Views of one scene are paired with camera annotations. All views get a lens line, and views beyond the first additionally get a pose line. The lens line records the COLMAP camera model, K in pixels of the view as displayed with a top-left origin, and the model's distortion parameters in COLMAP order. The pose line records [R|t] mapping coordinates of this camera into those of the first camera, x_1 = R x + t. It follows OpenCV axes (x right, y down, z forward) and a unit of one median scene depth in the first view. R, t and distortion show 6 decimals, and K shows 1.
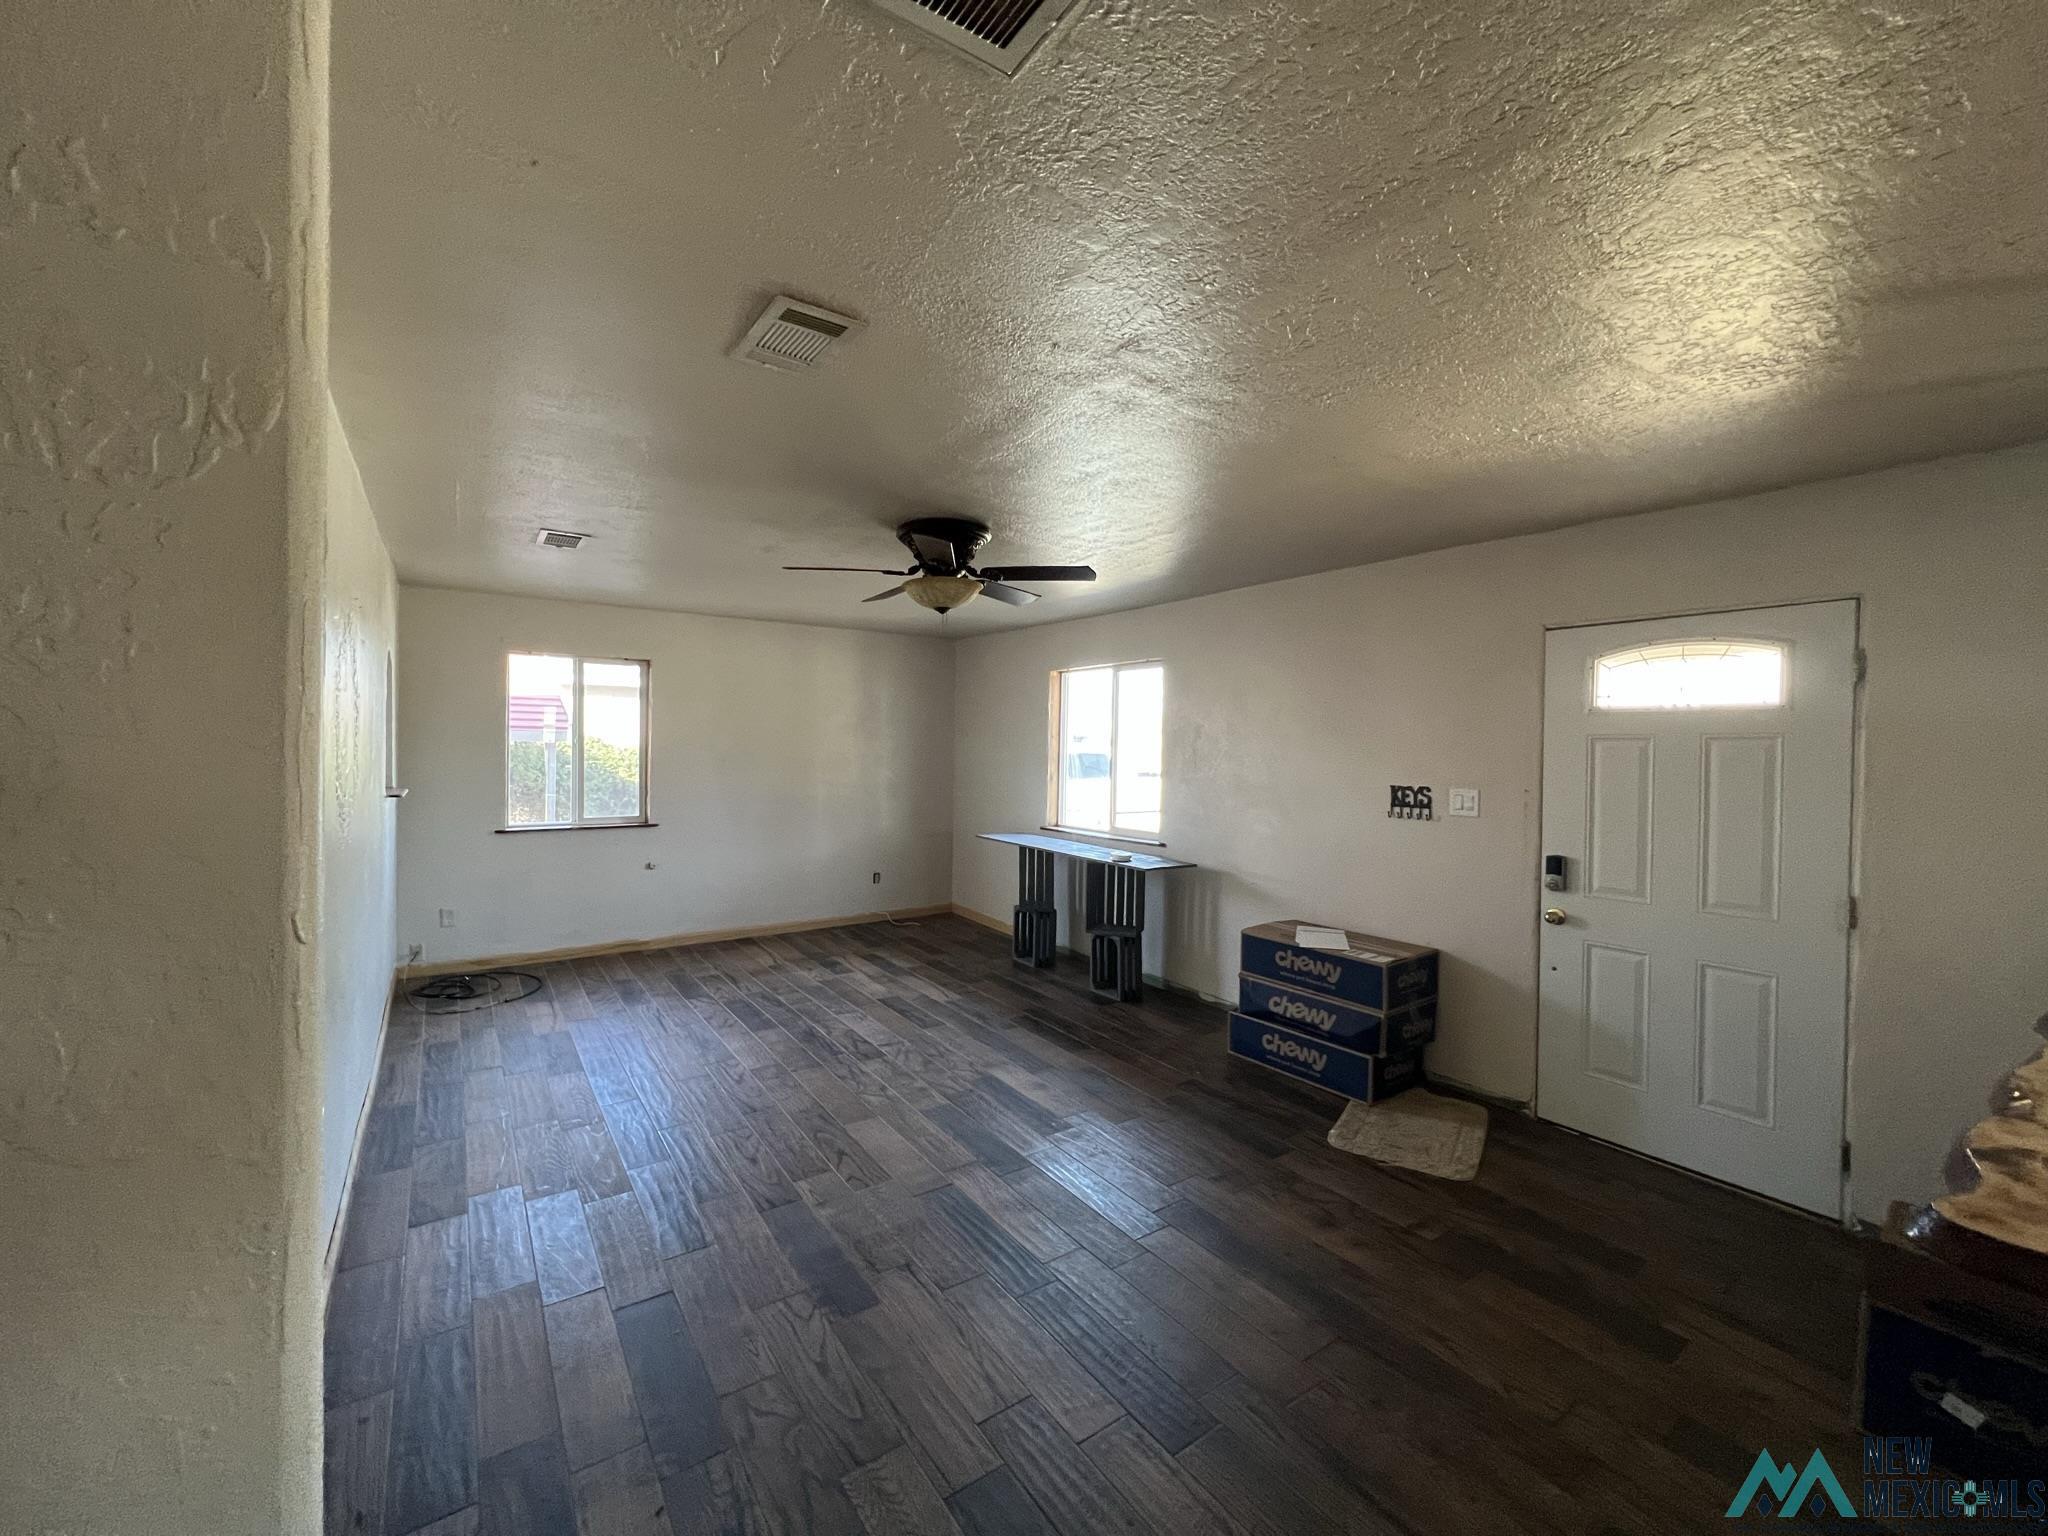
lens RADIAL K [[818.3, 0, 1038.7], [0, 818.3, 751.9], [0, 0, 1]] dist [-0.001516, 0.000693]
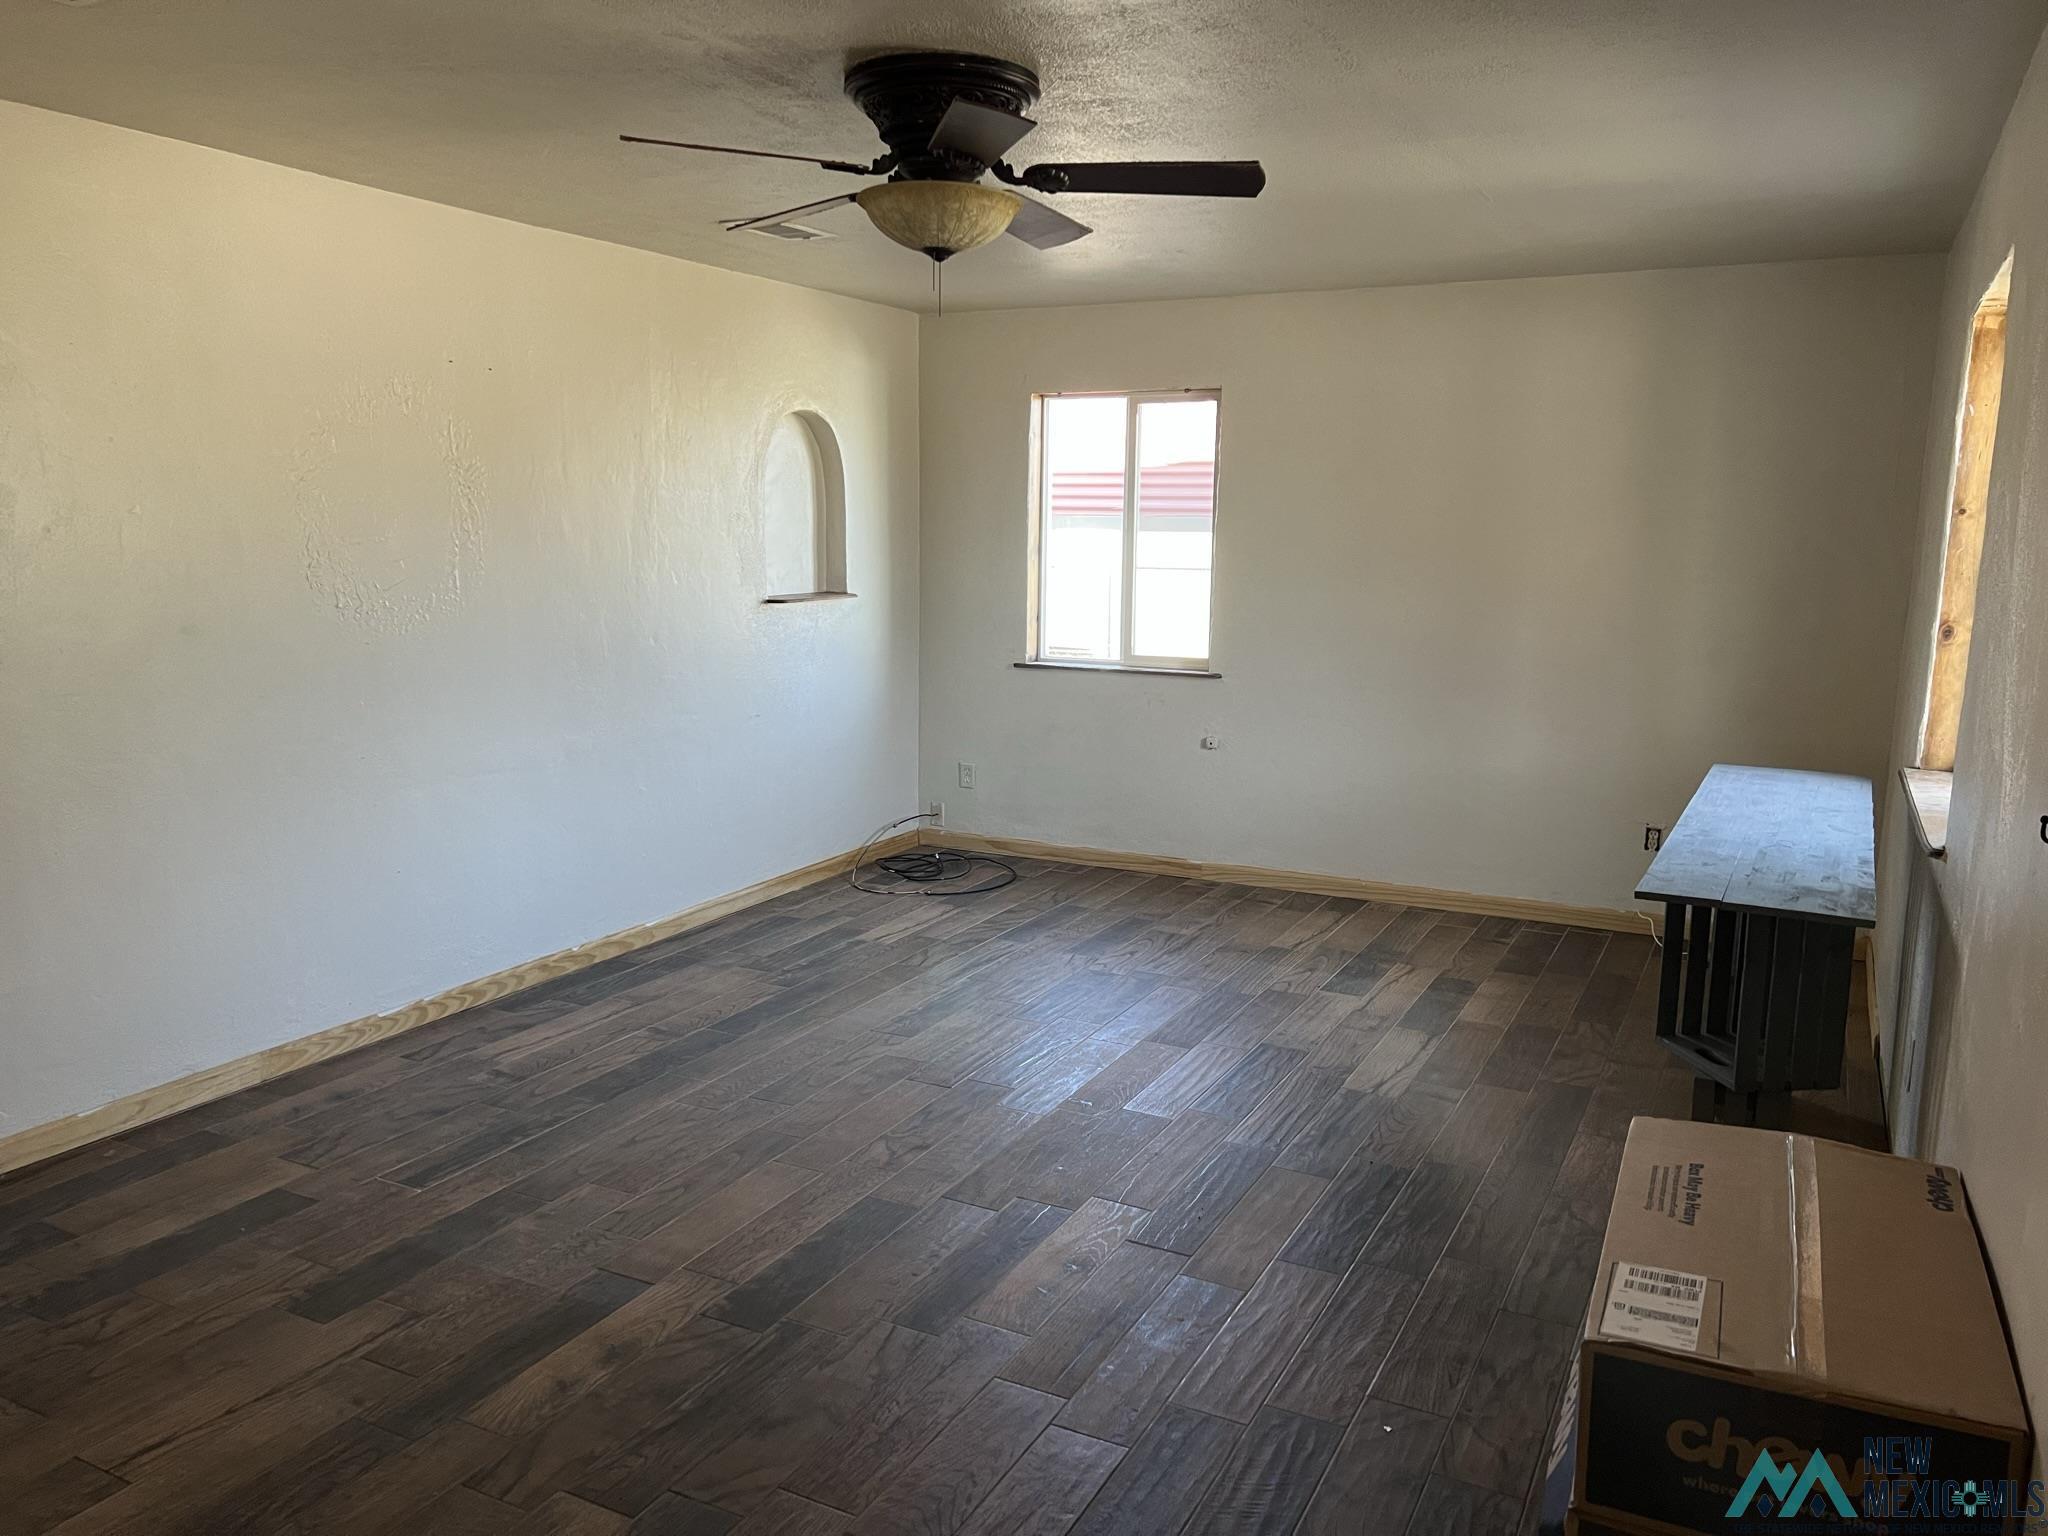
lens RADIAL K [[1540.5, 0, 1027.0], [0, 1540.5, 776.6], [0, 0, 1]] dist [0.064910, -0.071869]
pose [[0.452544, 0.132536, -0.881838, 0.525617], [-0.014431, 0.989852, 0.141365, 0.007064], [0.891625, -0.051248, 0.449864, 0.426919]]
